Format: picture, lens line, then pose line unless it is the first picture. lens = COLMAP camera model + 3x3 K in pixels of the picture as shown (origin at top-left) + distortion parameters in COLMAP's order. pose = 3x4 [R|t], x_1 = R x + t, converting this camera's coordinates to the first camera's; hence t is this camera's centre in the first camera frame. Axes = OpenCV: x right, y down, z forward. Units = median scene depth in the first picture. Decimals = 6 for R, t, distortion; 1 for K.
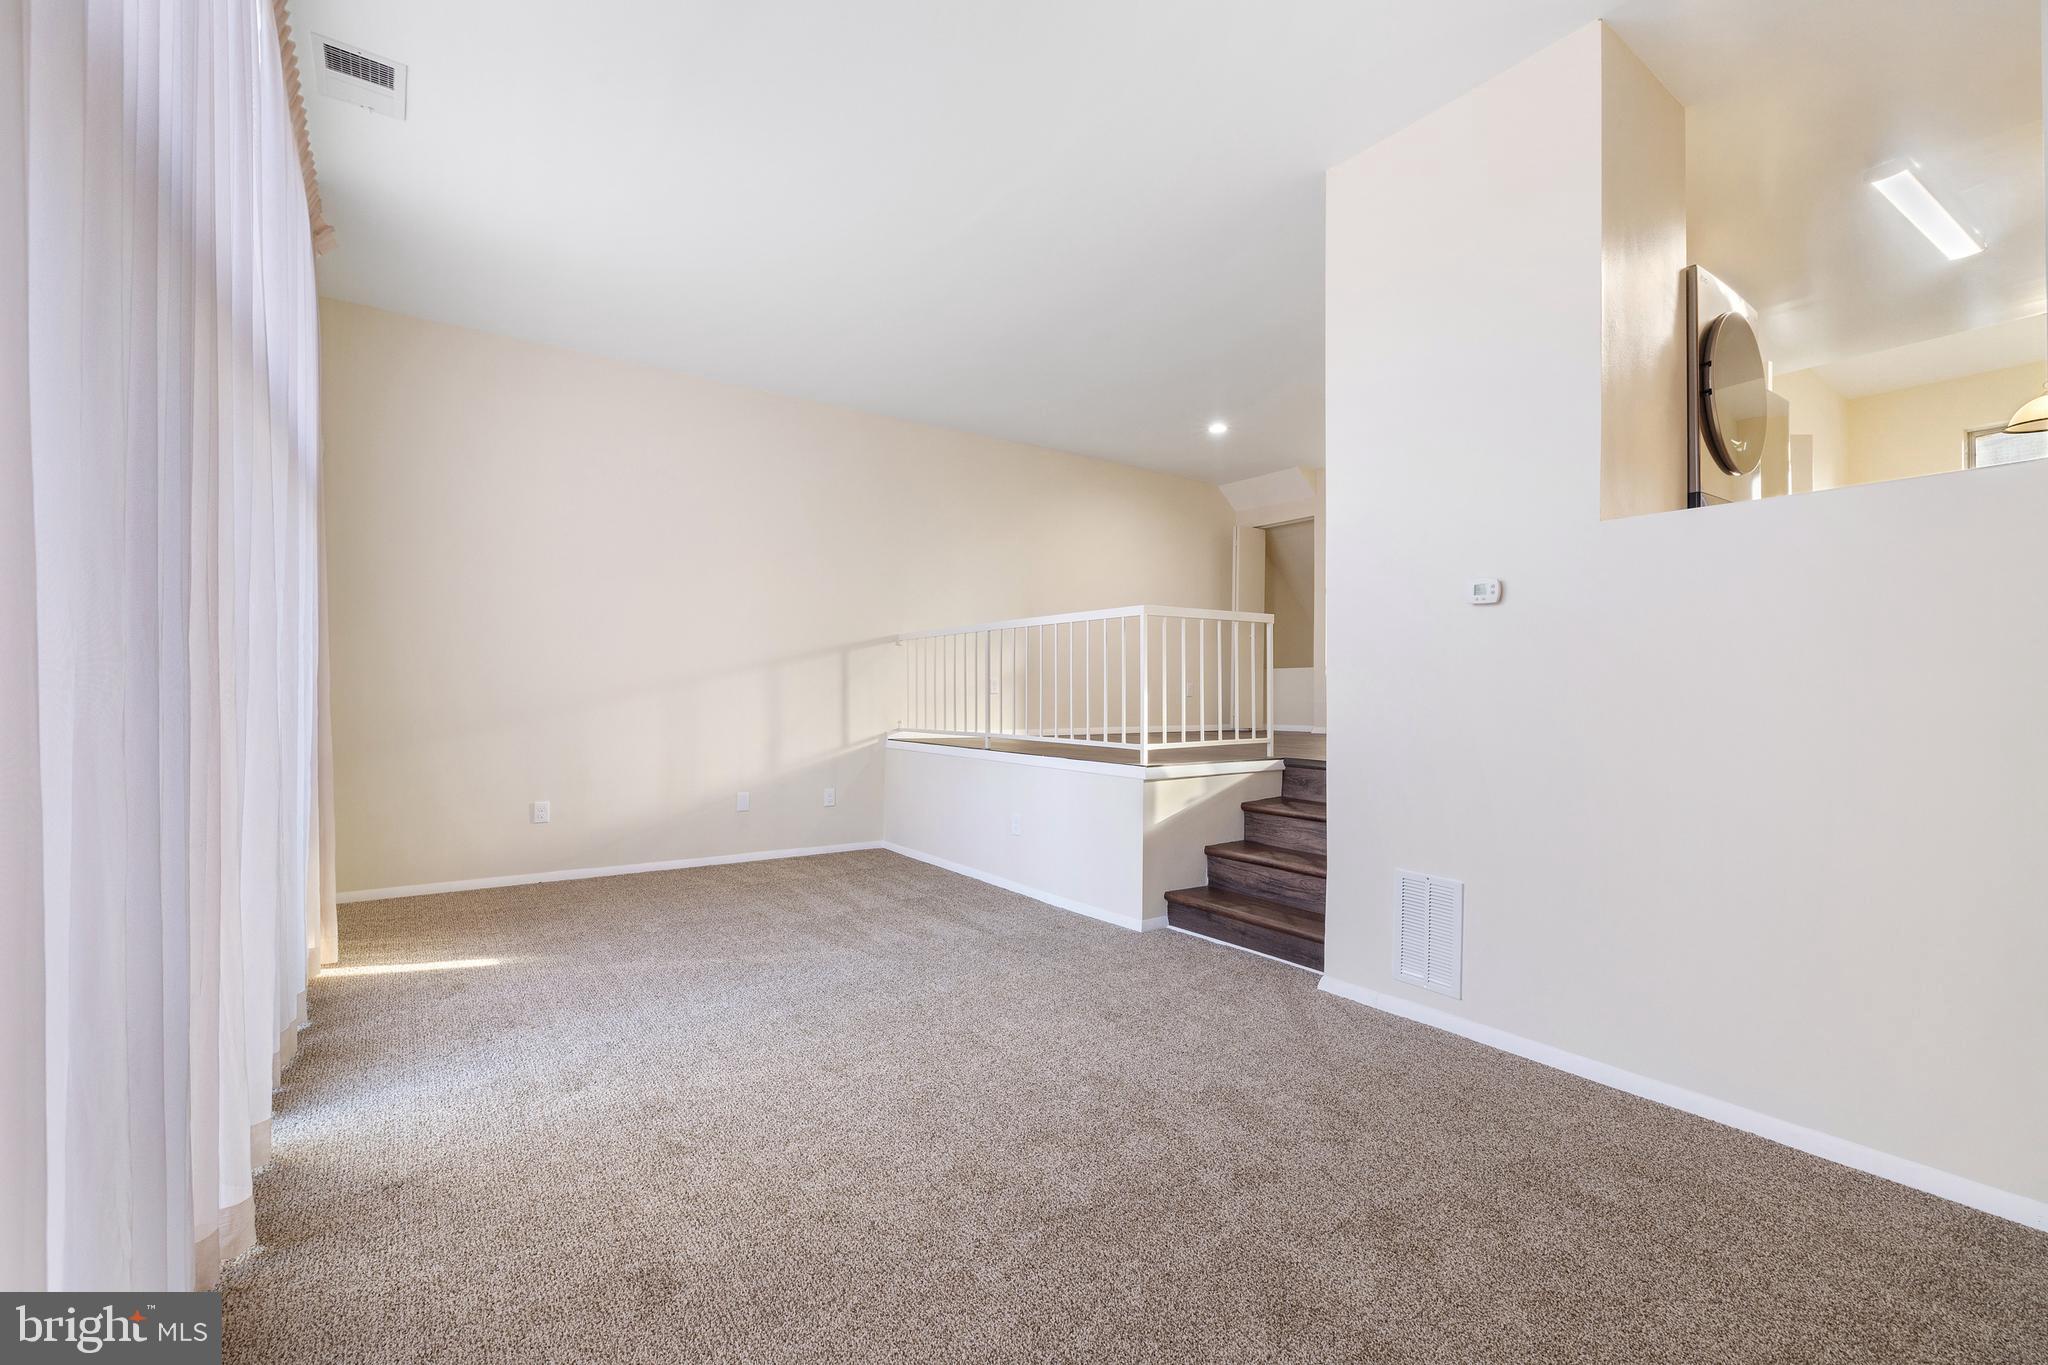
lens RADIAL K [[855.2, 0, 1017.5], [0, 855.2, 694.1], [0, 0, 1]] dist [0.000043, 0.000144]
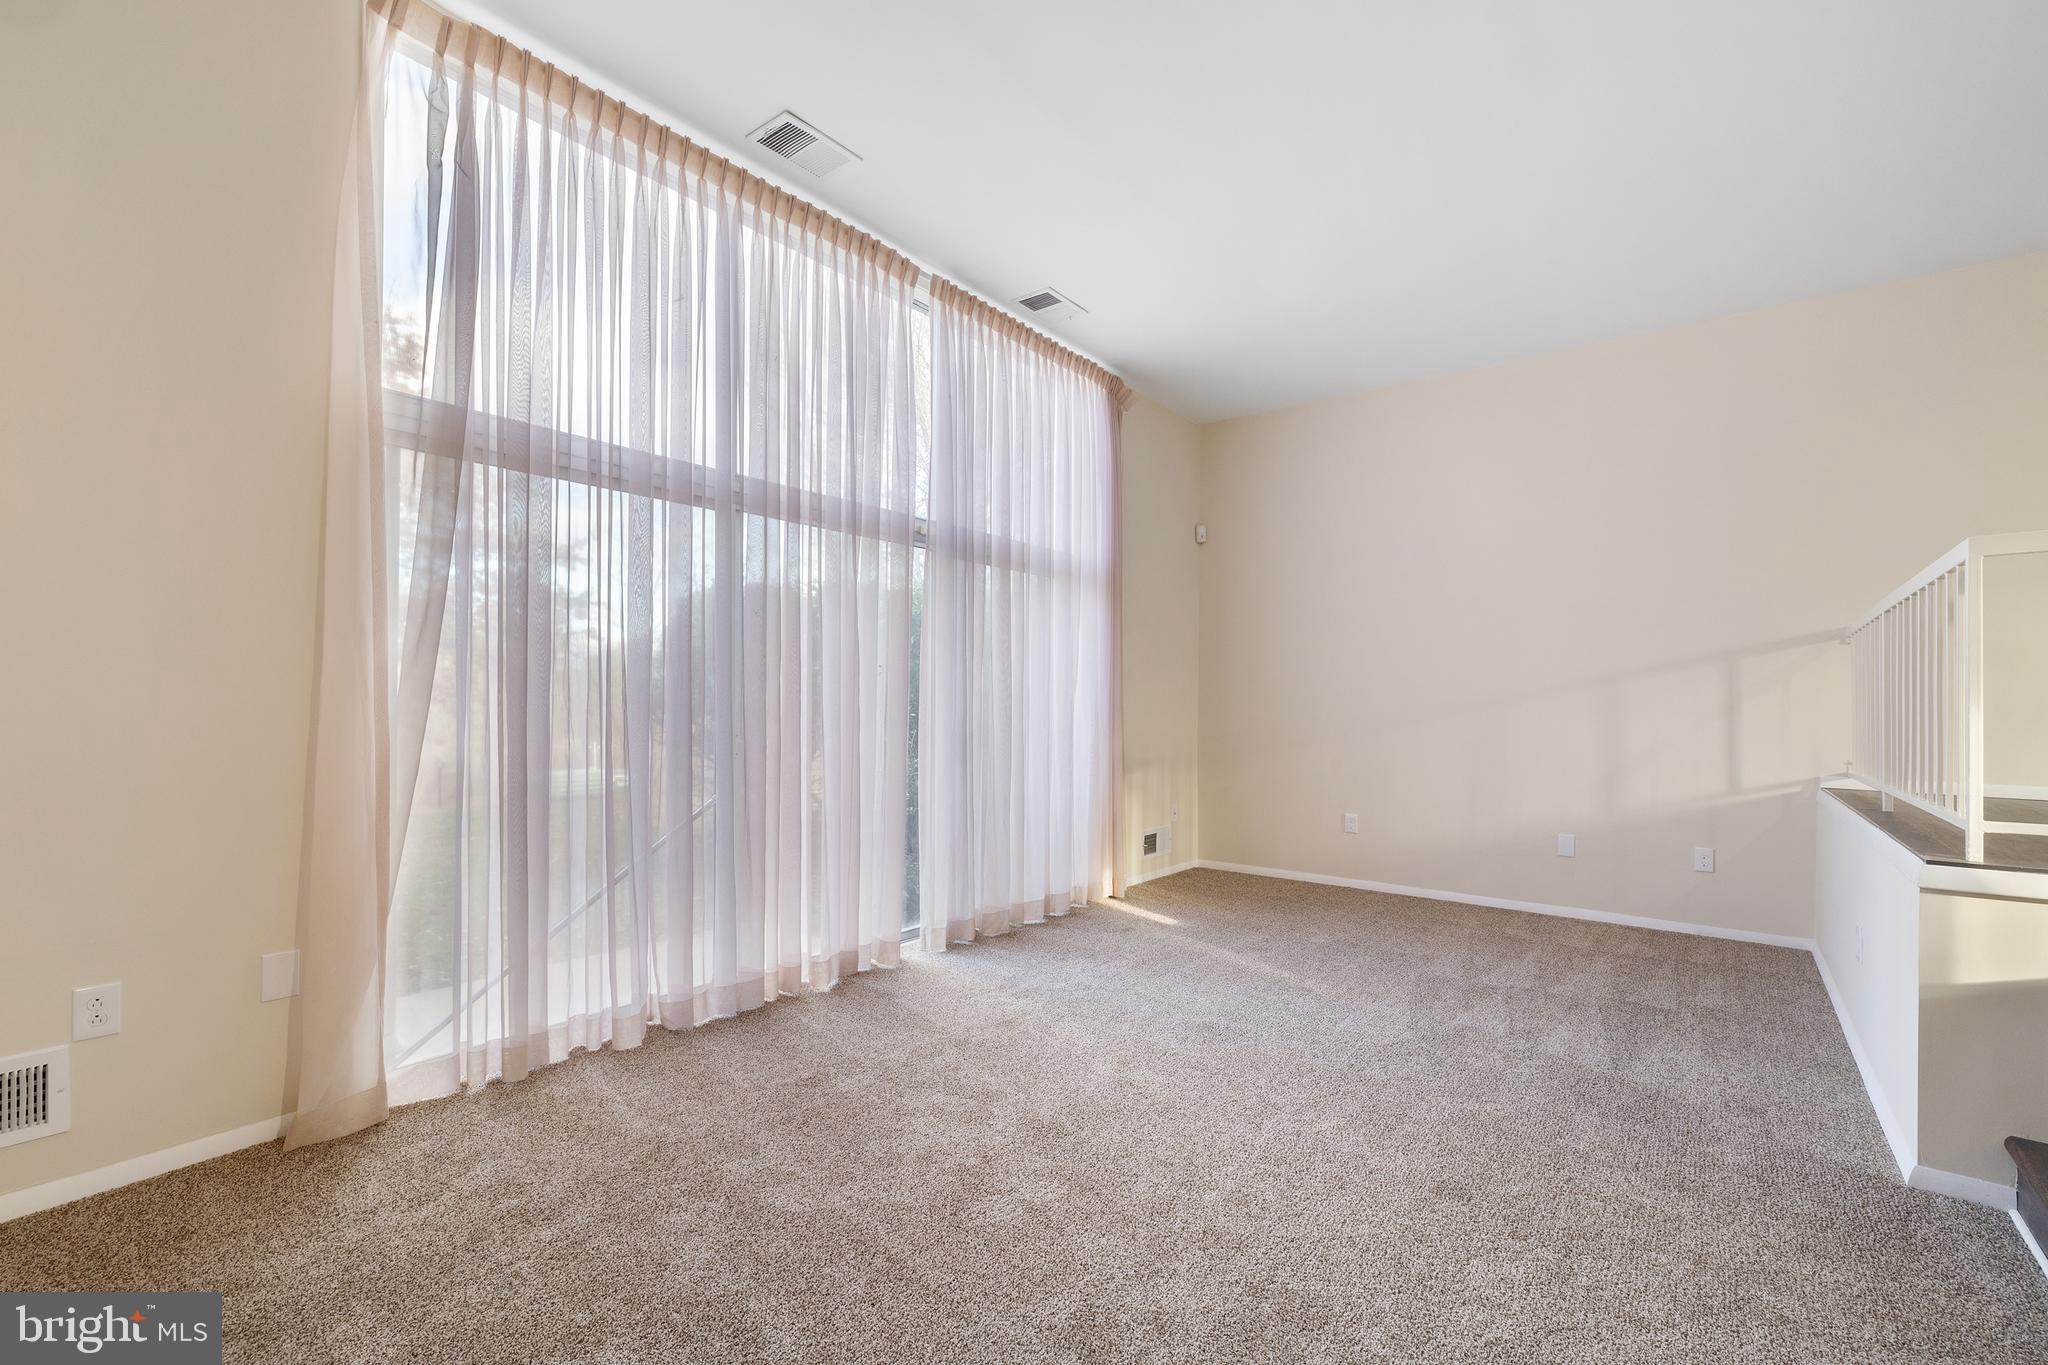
lens RADIAL K [[855.2, 0, 1017.5], [0, 855.2, 694.1], [0, 0, 1]] dist [0.000043, 0.000144]
pose [[0.305760, -0.019614, -0.951907, 0.462846], [-0.008642, 0.999689, -0.023375, 0.001985], [0.952069, 0.015374, 0.305496, 0.325407]]
